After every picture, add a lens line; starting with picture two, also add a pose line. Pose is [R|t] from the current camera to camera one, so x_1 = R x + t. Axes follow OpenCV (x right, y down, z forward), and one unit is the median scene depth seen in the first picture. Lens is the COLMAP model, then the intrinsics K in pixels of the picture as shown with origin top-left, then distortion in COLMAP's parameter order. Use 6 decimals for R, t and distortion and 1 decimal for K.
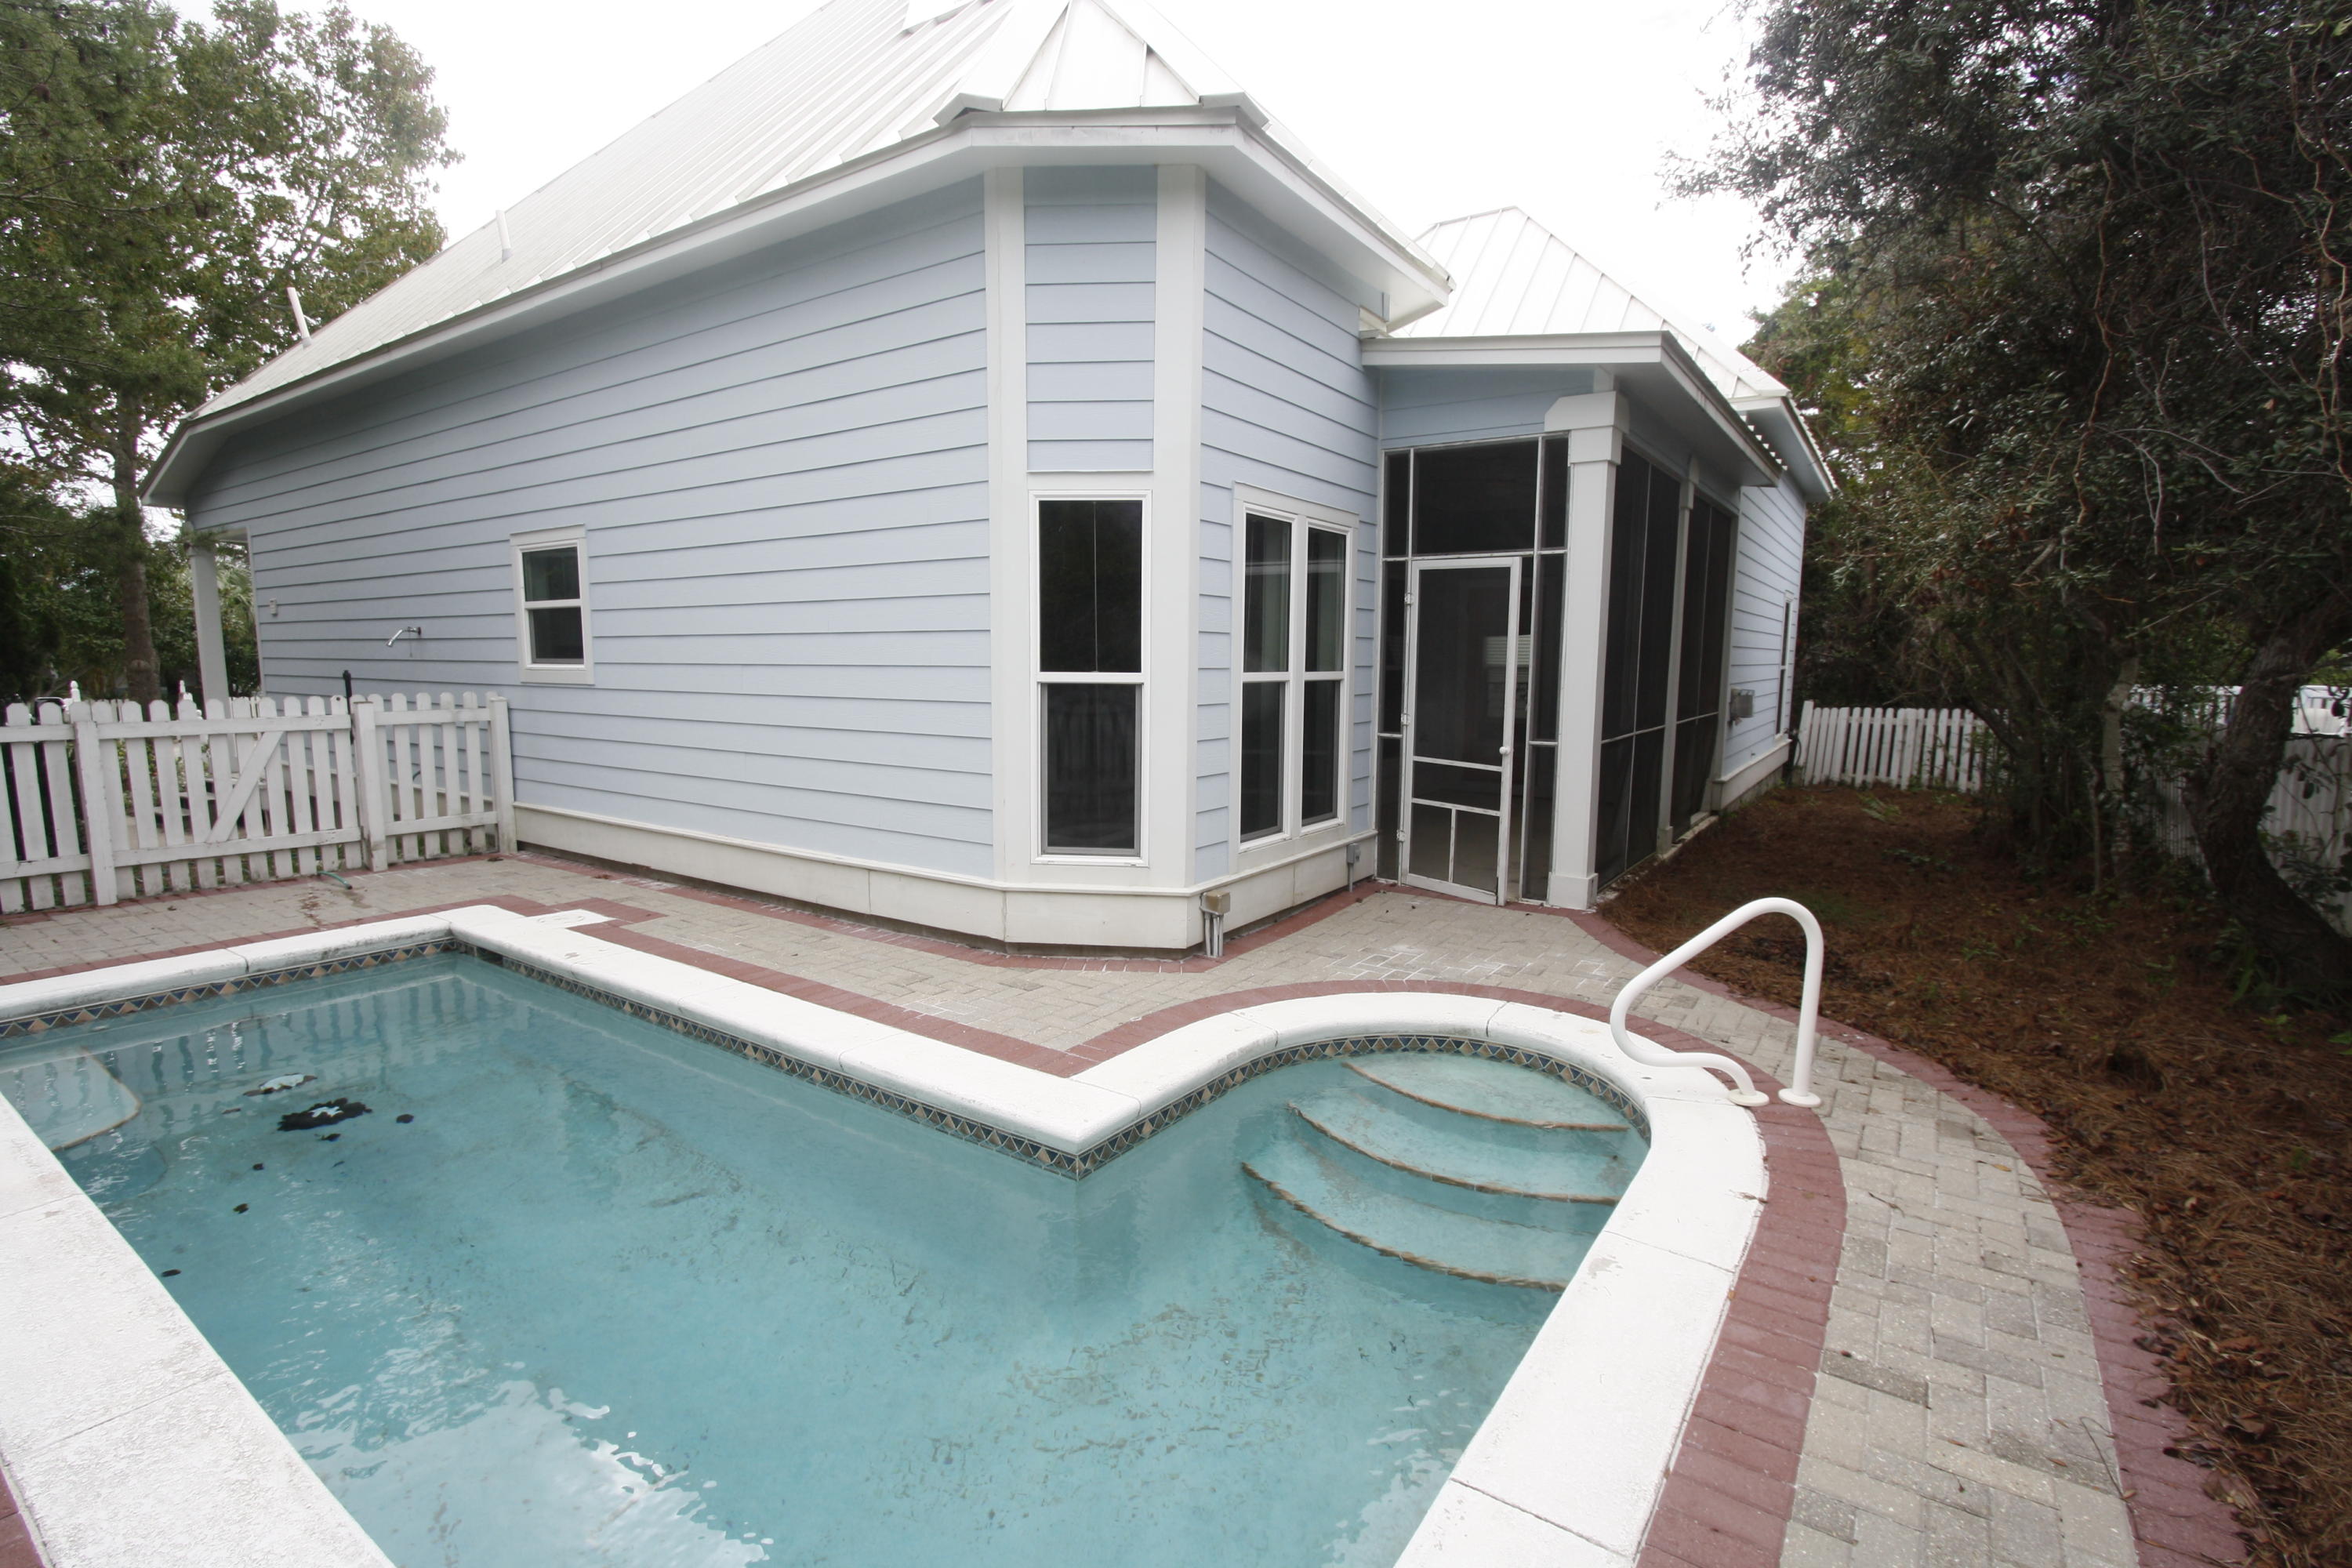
lens RADIAL K [[1088.4, 0, 1176.9], [0, 1088.4, 798.2], [0, 0, 1]] dist [-0.014877, 0.000233]
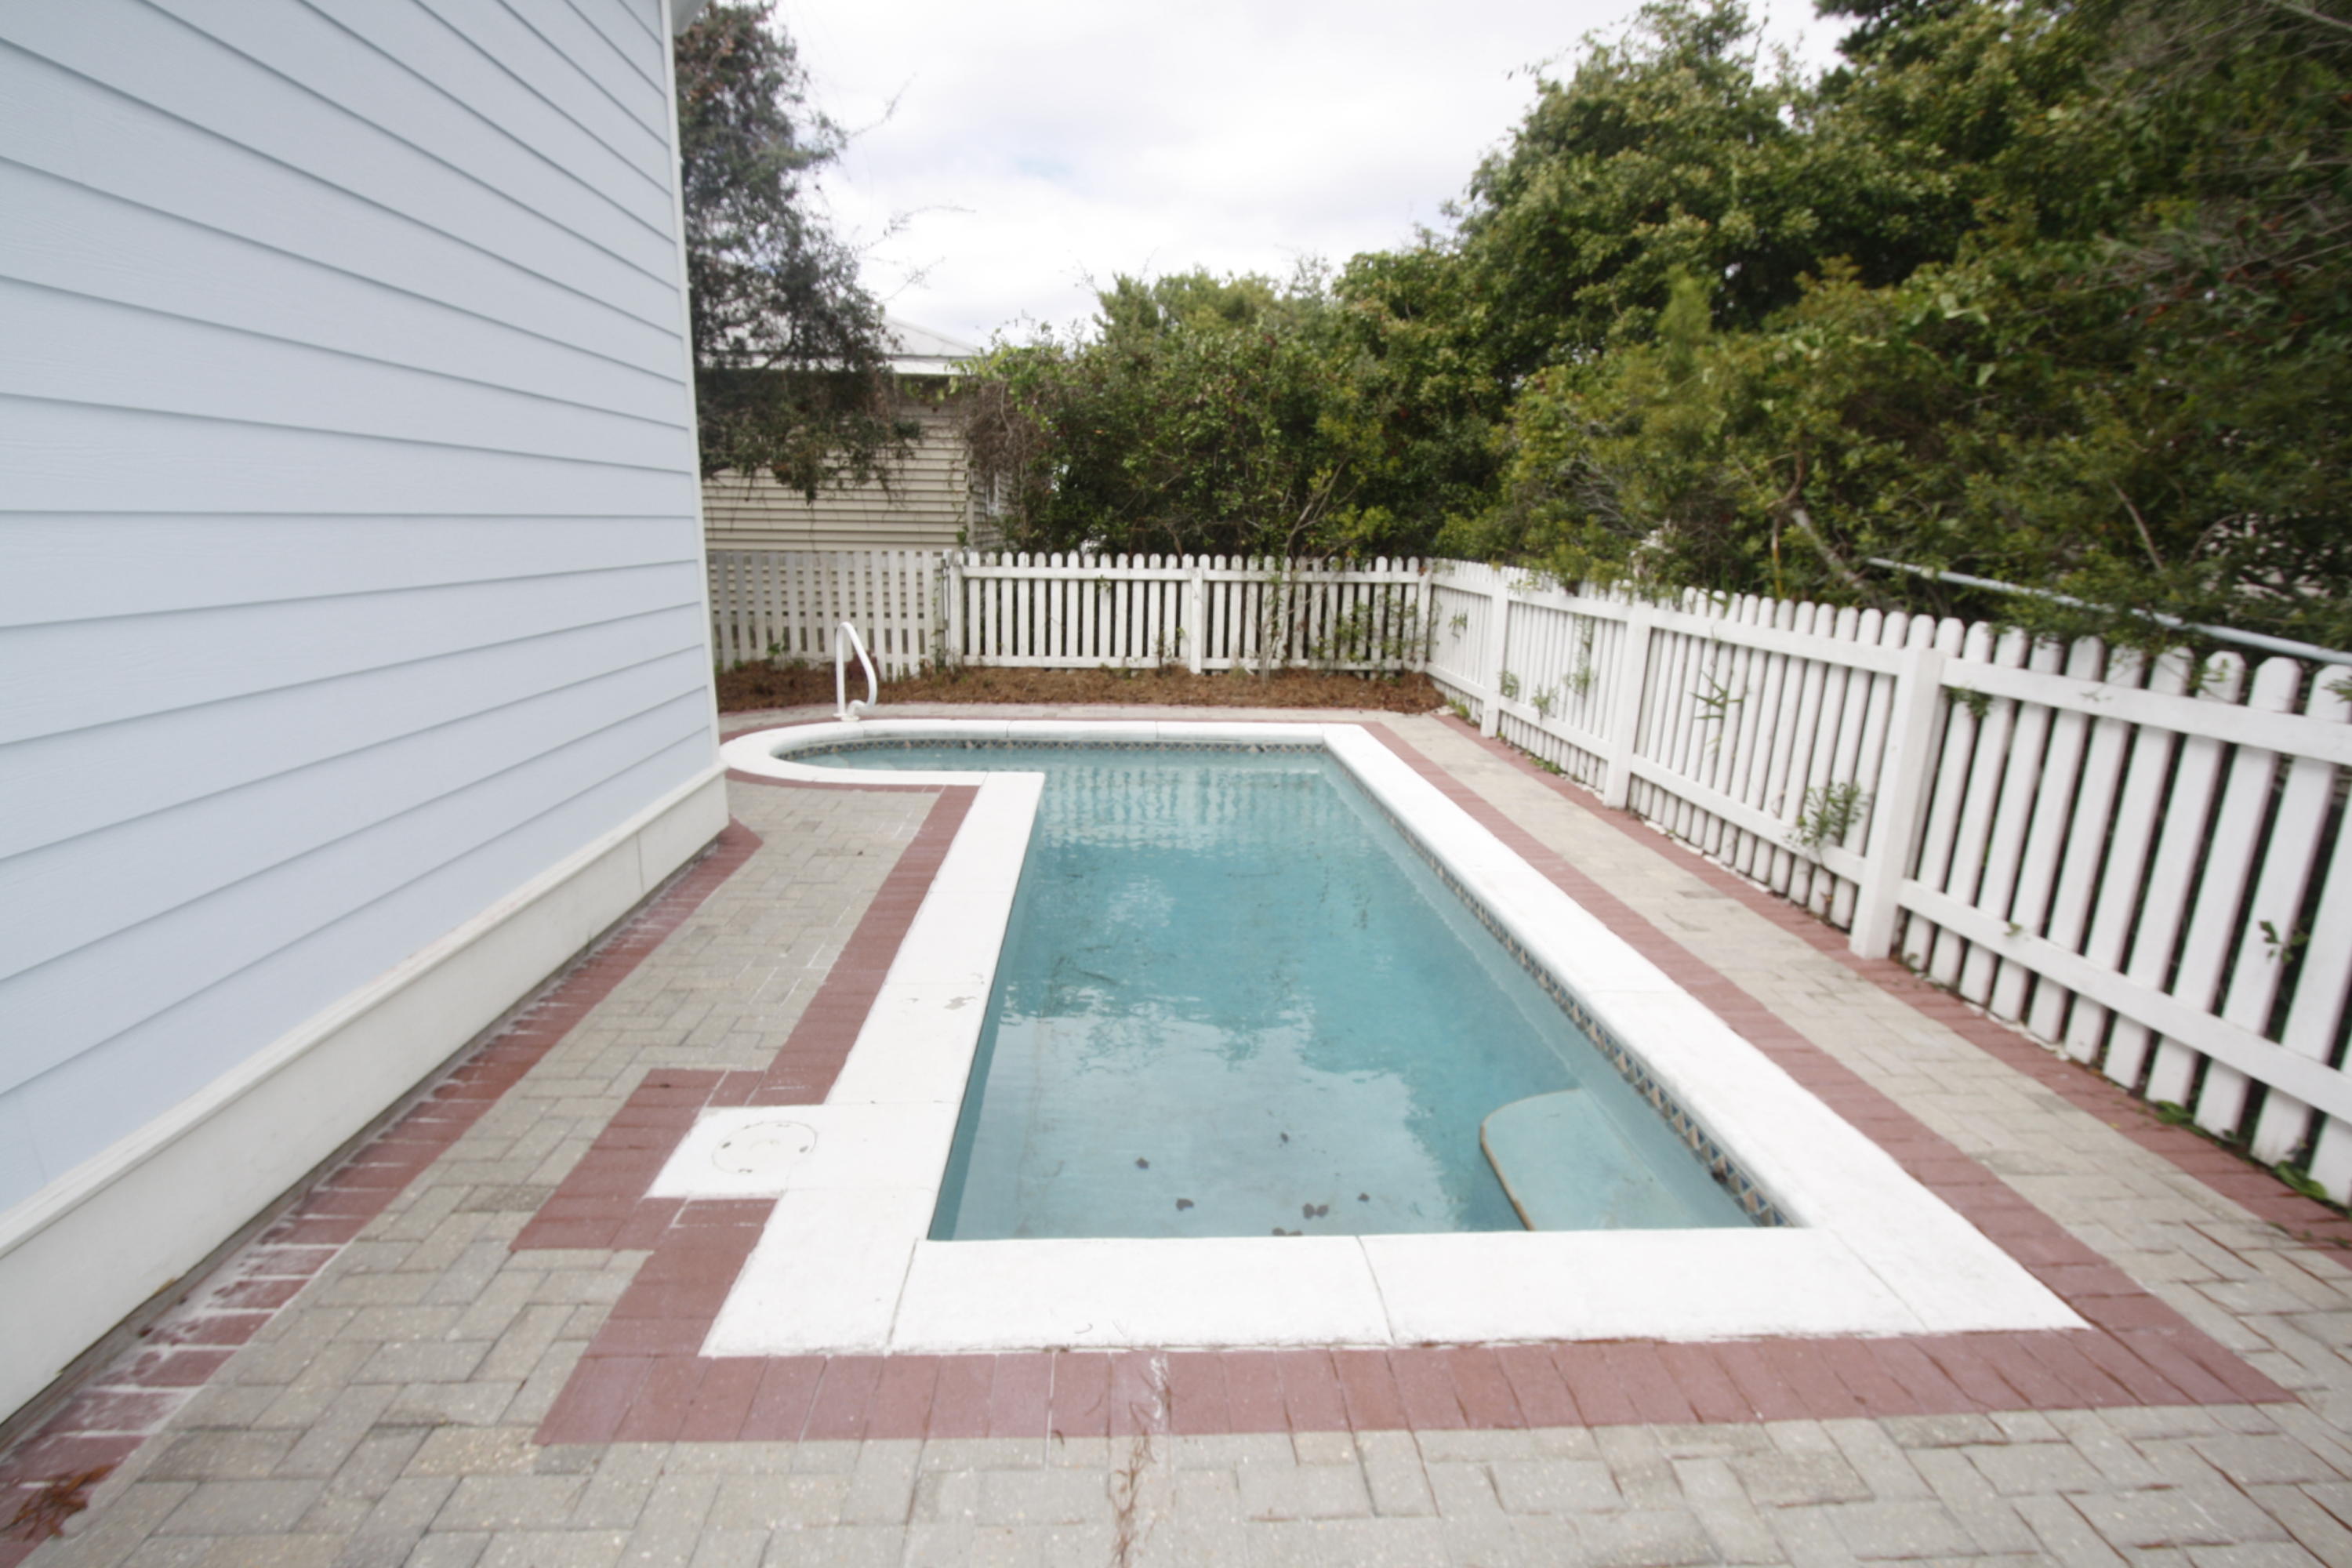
lens RADIAL K [[1088.4, 0, 1176.9], [0, 1088.4, 798.2], [0, 0, 1]] dist [-0.014877, 0.000233]
pose [[-0.613606, -0.213101, 0.760313, -1.284171], [0.073951, 0.943152, 0.324029, -0.186790], [-0.786142, 0.255052, -0.562965, 1.447403]]
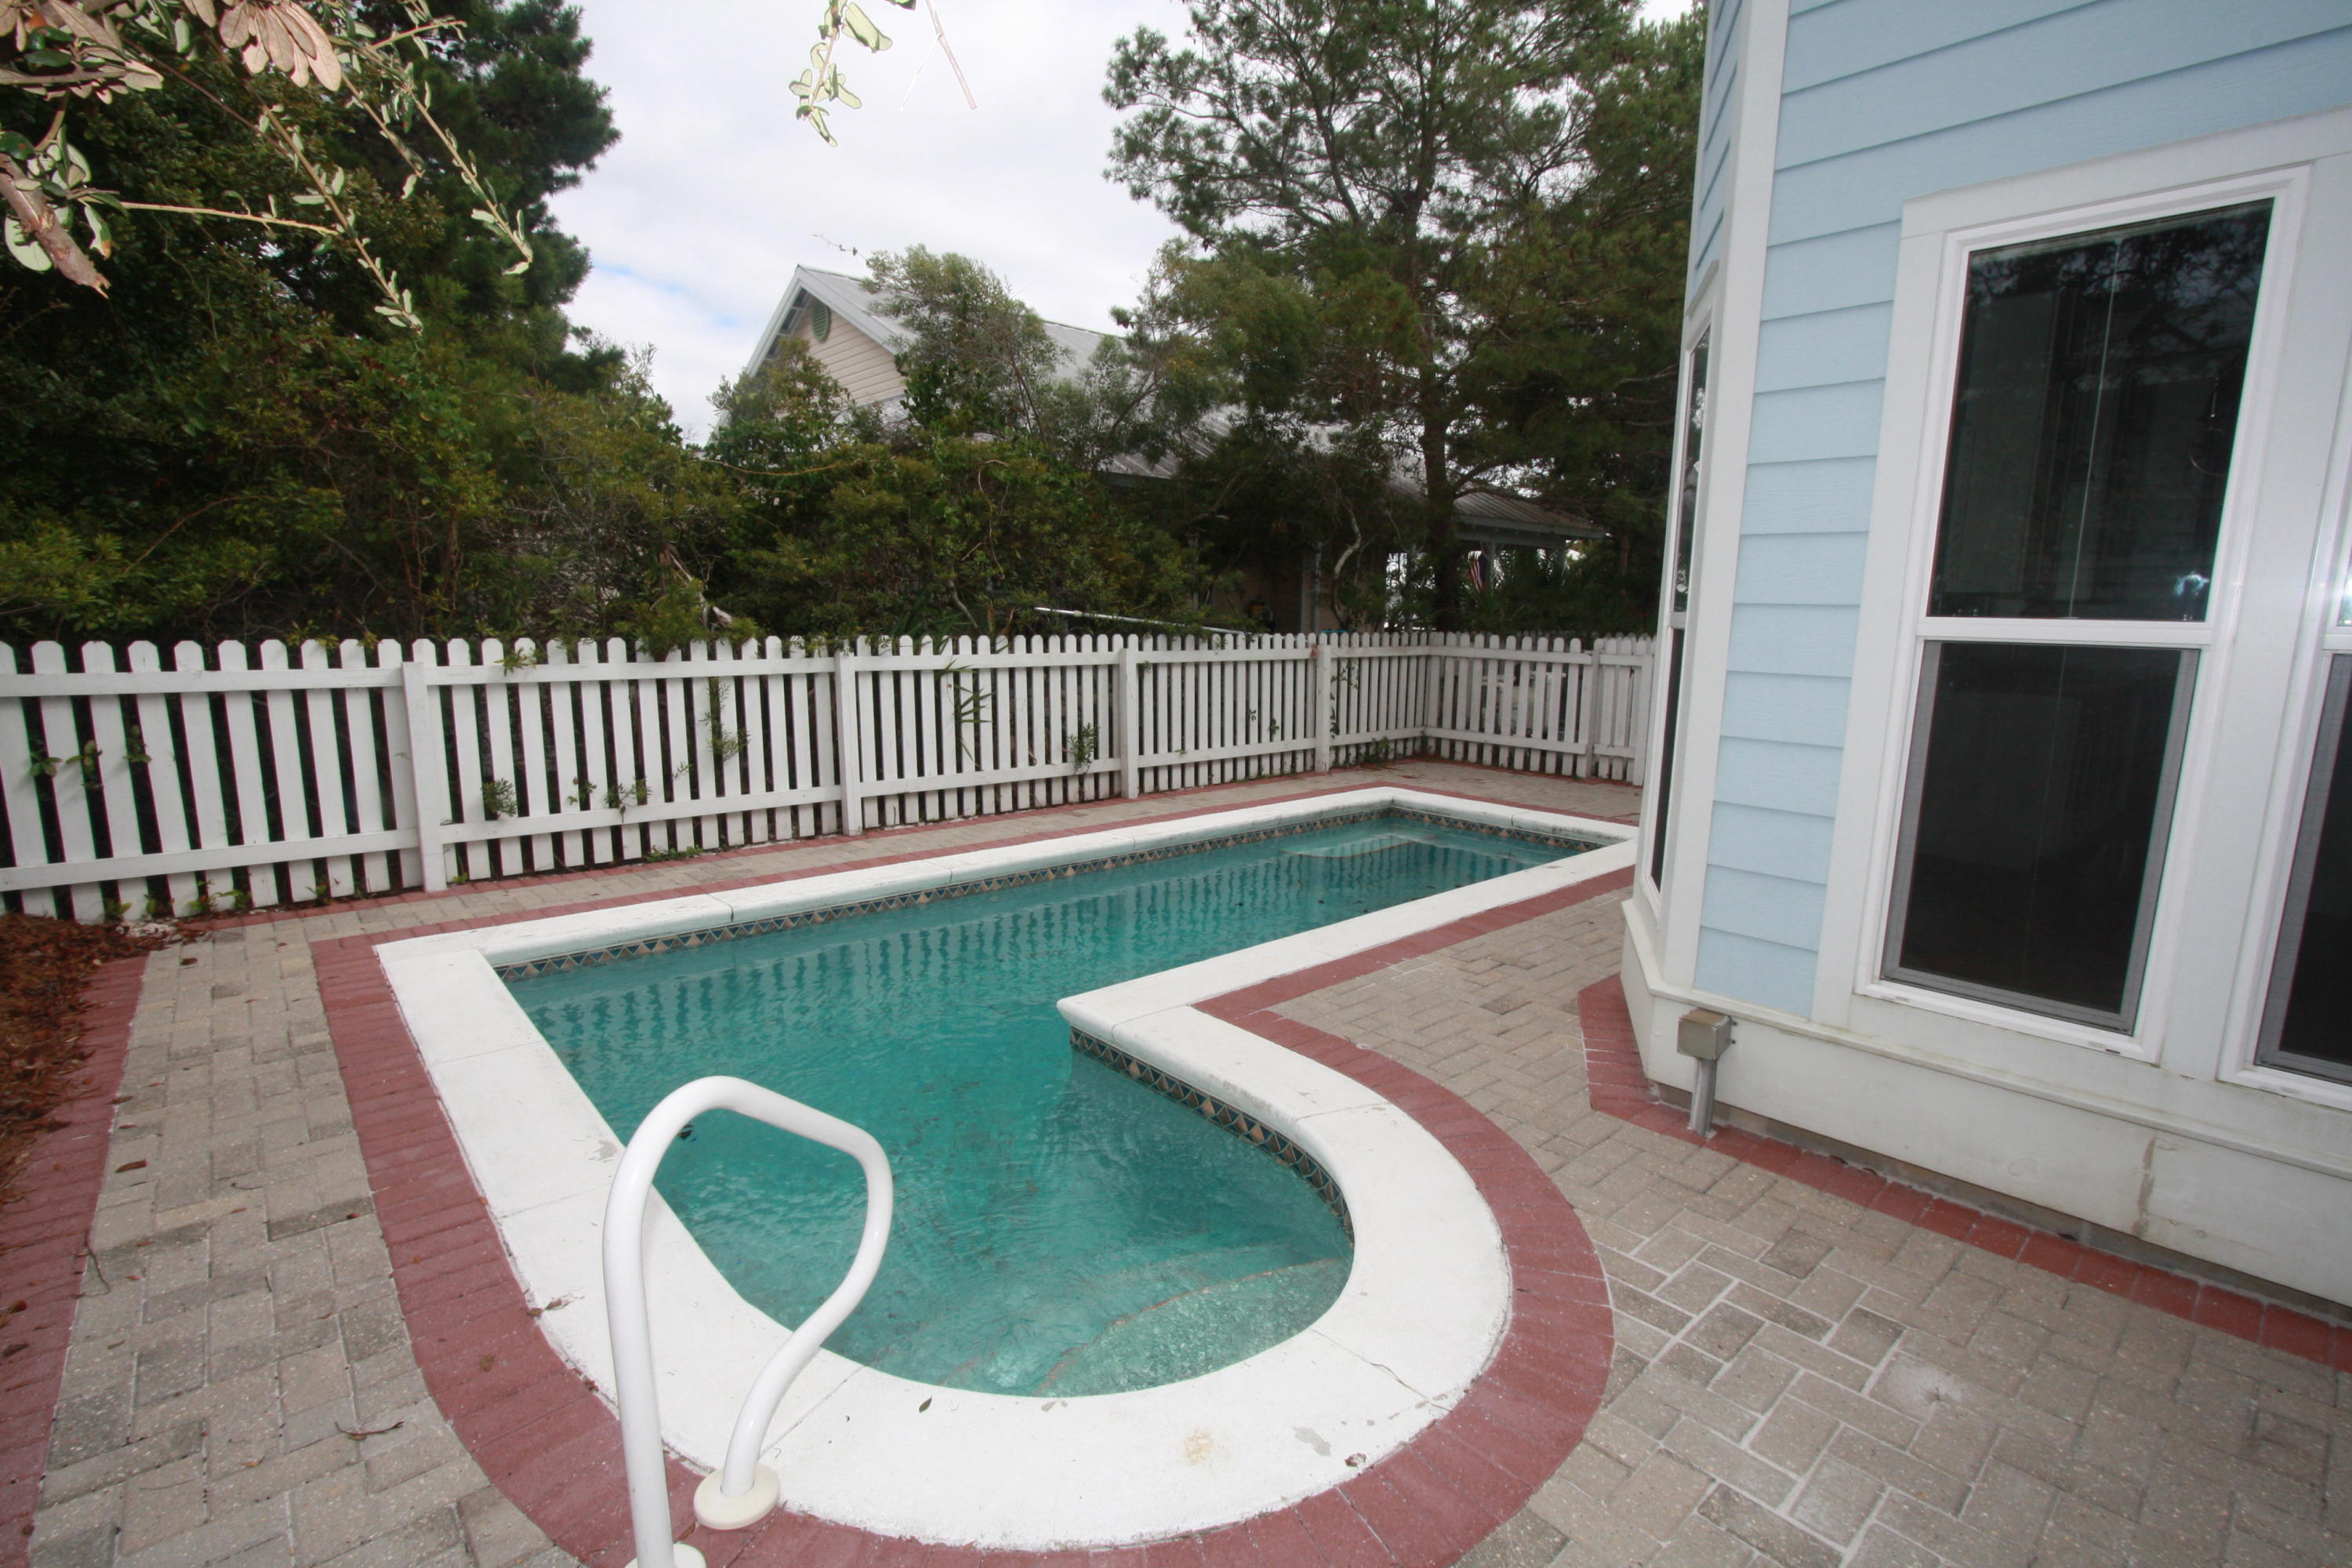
lens RADIAL K [[1108.7, 0, 1188.3], [0, 1108.7, 795.9], [0, 0, 1]] dist [-0.004167, -0.000233]
pose [[-0.234842, 0.153367, -0.959858, 0.736897], [-0.138983, 0.972030, 0.189316, -0.108024], [0.962046, 0.177863, -0.206958, 1.017138]]
